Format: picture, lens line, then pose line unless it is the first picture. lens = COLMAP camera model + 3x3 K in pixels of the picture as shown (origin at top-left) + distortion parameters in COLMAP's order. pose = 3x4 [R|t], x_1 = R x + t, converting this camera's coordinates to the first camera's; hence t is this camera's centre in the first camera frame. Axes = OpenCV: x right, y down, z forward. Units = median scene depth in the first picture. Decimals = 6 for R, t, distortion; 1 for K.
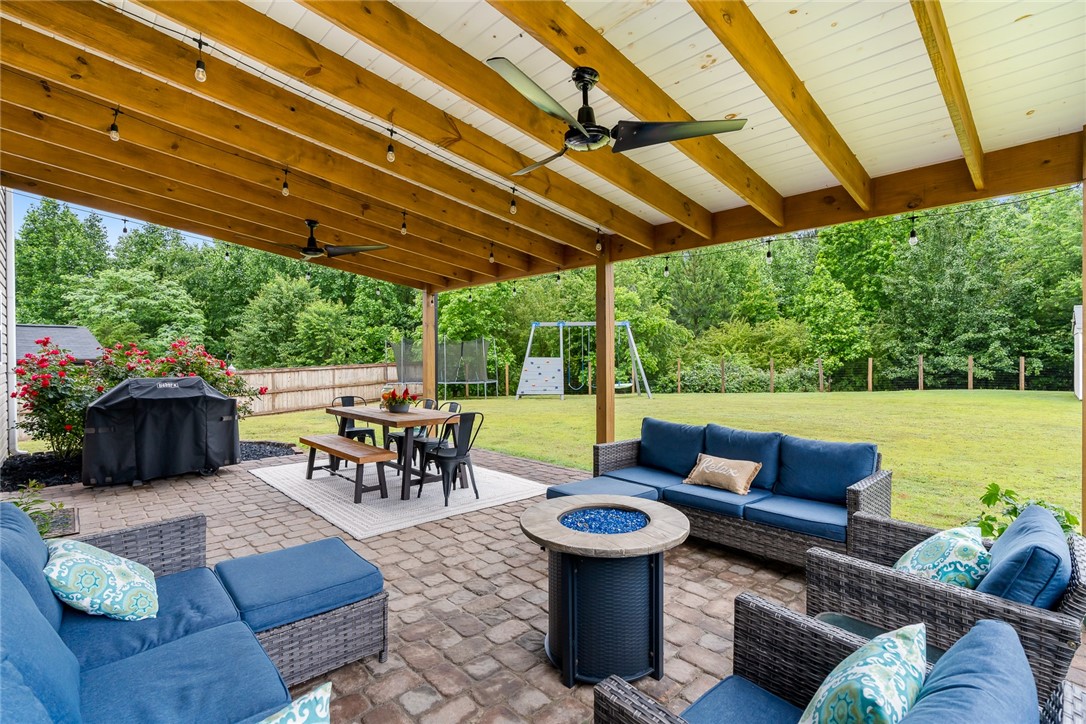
lens RADIAL K [[513.1, 0, 541.5], [0, 513.1, 351.9], [0, 0, 1]] dist [-0.002331, 0.000217]
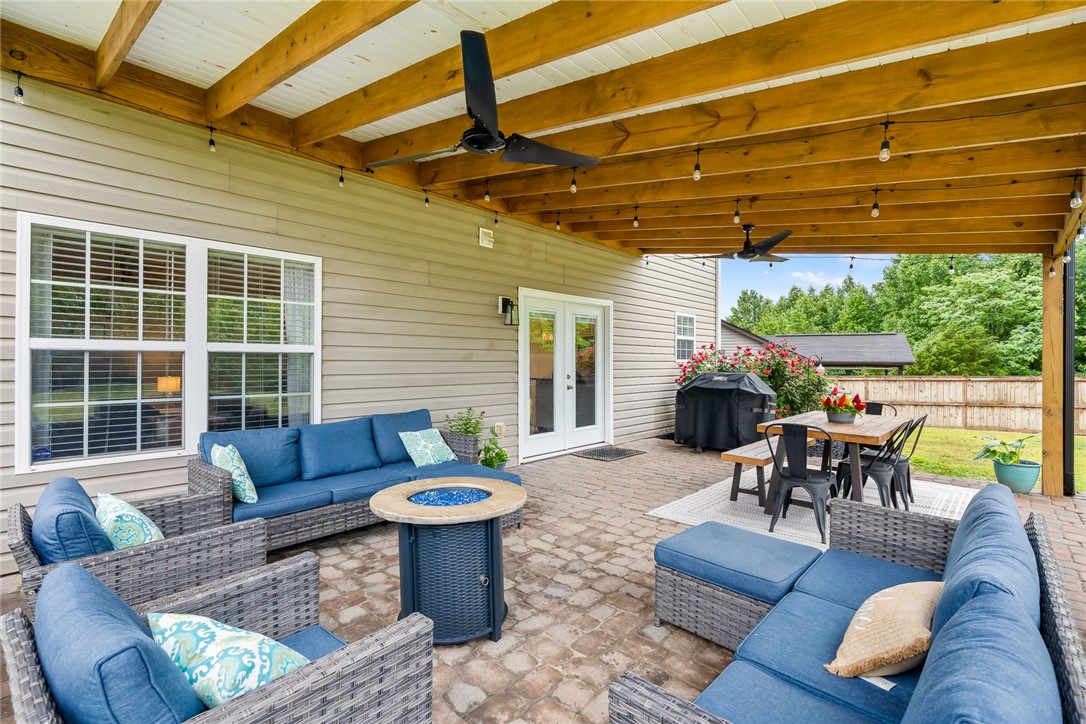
lens RADIAL K [[509.2, 0, 543.0], [0, 509.2, 362.0], [0, 0, 1]] dist [-0.003338, 0.000172]
pose [[0.084612, 0.006329, -0.996394, 0.481231], [0.002635, 0.999975, 0.006575, 0.014365], [0.996411, -0.003182, 0.084593, 0.442295]]
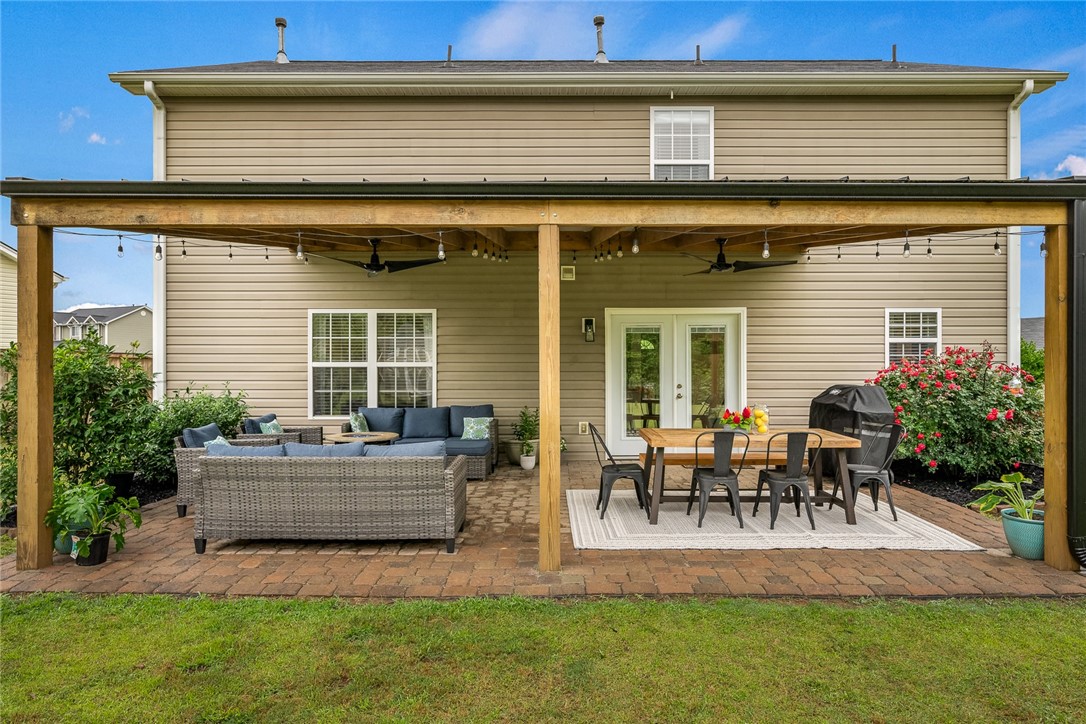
lens RADIAL K [[652.4, 0, 547.8], [0, 652.4, 365.3], [0, 0, 1]] dist [0.002377, 0.000253]
pose [[-0.685427, 0.004673, -0.728126, 0.674765], [0.007514, 0.999972, -0.000656, 0.004591], [0.728102, -0.005921, -0.685443, 1.462012]]
